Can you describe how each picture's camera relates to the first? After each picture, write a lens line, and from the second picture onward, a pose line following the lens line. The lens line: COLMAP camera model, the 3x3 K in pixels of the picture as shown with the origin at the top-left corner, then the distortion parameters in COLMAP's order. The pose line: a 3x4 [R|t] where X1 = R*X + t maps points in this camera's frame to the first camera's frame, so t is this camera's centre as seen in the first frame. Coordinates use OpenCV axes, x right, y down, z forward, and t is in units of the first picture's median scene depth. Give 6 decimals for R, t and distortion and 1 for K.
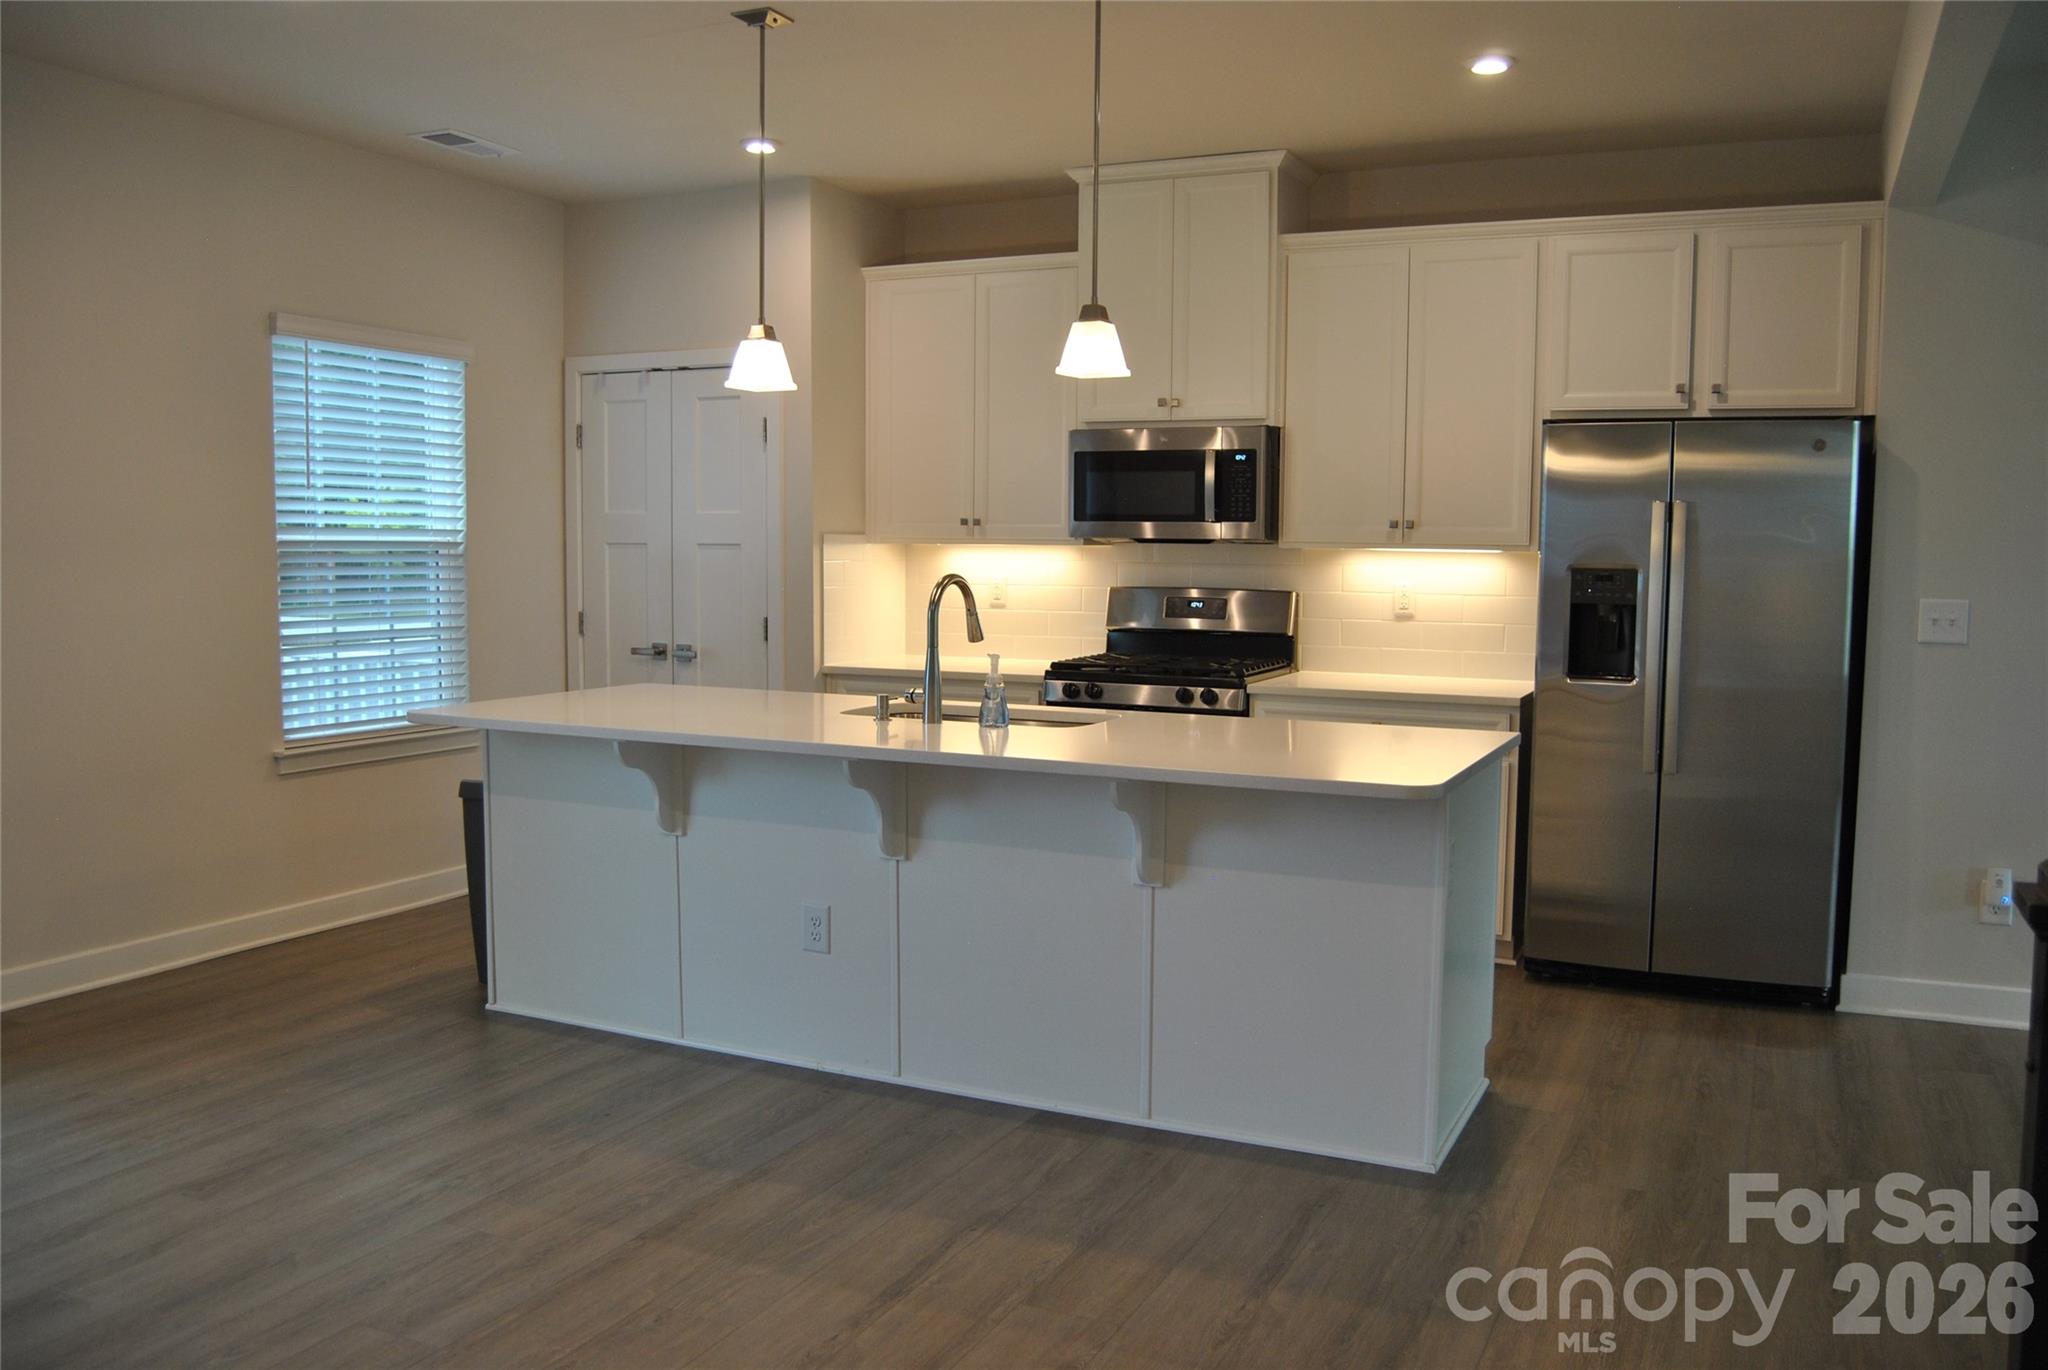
lens RADIAL K [[1621.2, 0, 1042.0], [0, 1621.2, 691.3], [0, 0, 1]] dist [-0.099291, 0.036734]
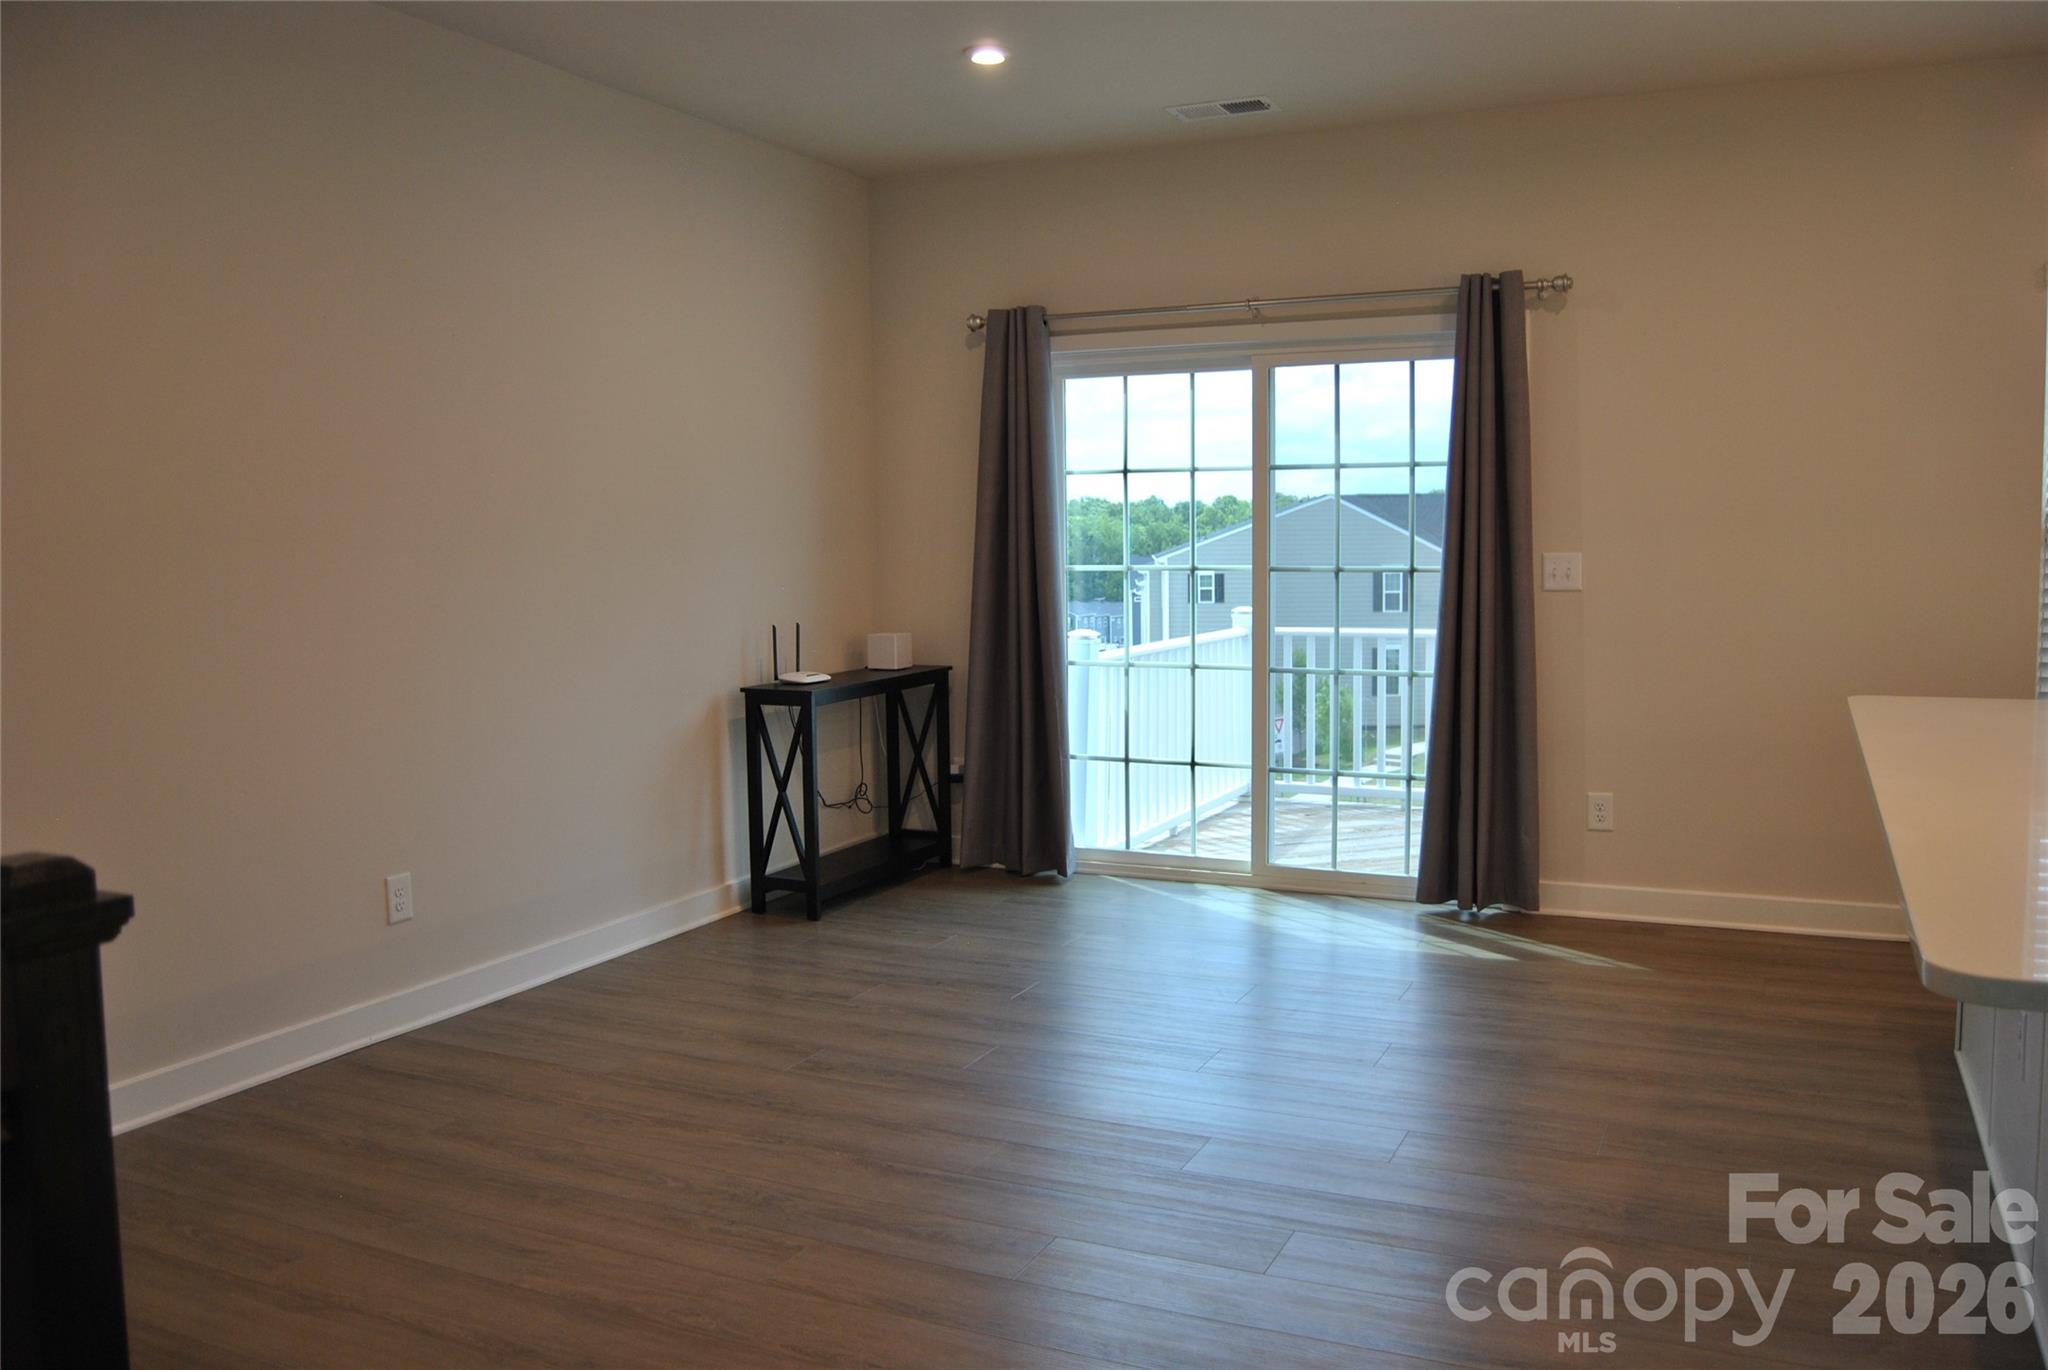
lens RADIAL K [[1621.2, 0, 1042.0], [0, 1621.2, 691.3], [0, 0, 1]] dist [-0.099291, 0.036734]
pose [[0.000275, 0.085827, -0.996310, 0.410334], [-0.076074, 0.993425, 0.085557, -0.026447], [0.997102, 0.075770, 0.006802, 0.417920]]
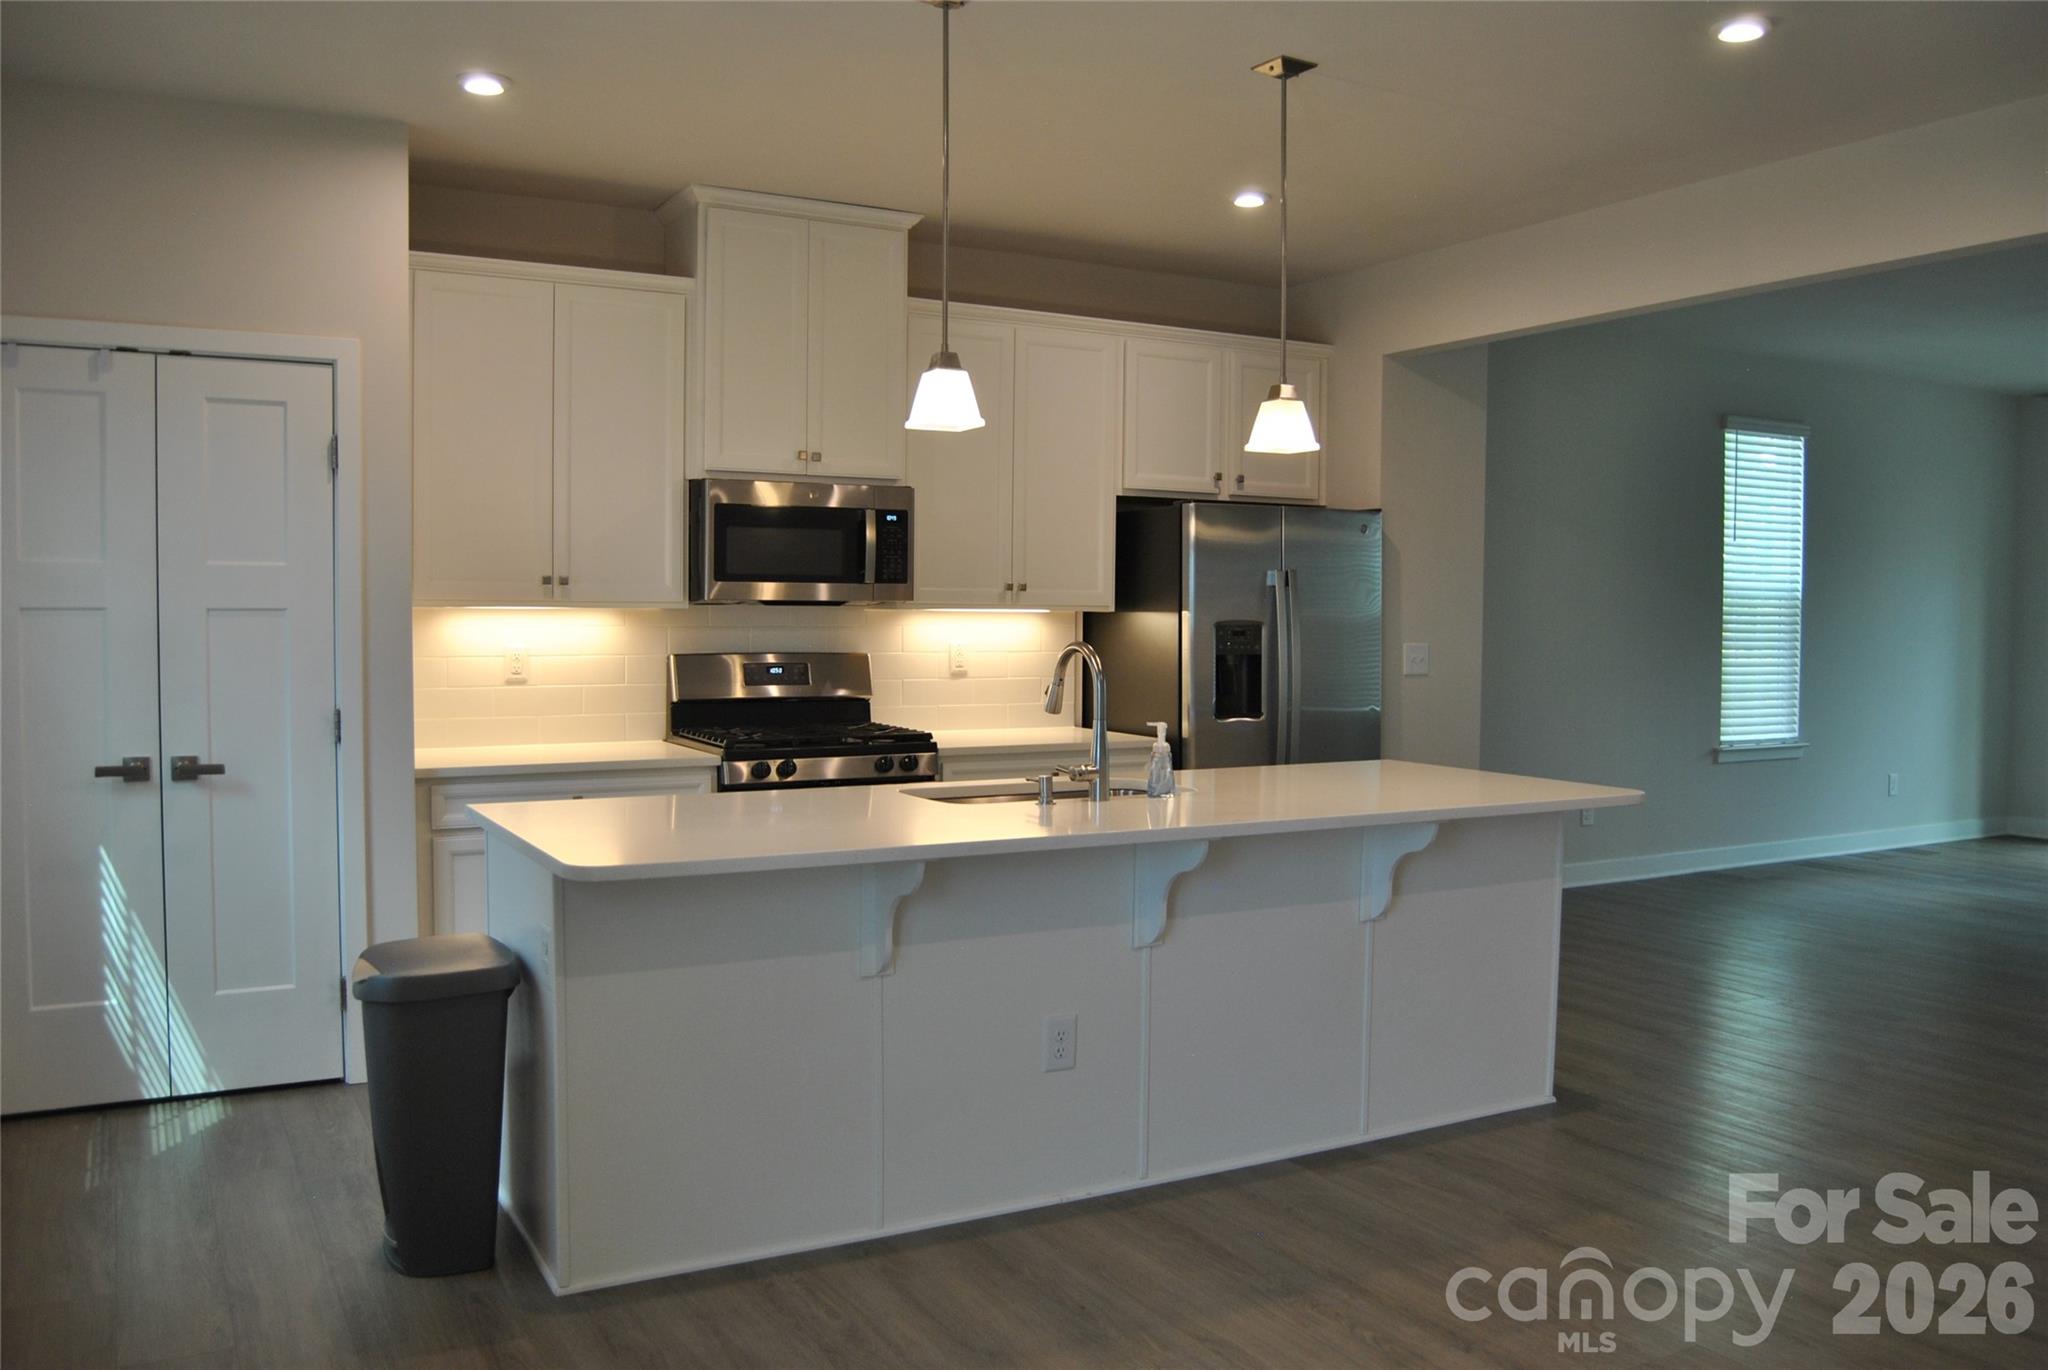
lens RADIAL K [[1662.6, 0, 1032.4], [0, 1662.6, 687.3], [0, 0, 1]] dist [-0.103336, 0.046329]
pose [[0.578398, -0.042595, 0.814642, -0.669063], [0.073106, 0.997324, 0.000241, -0.037240], [-0.812473, 0.059416, 0.579964, 0.362007]]
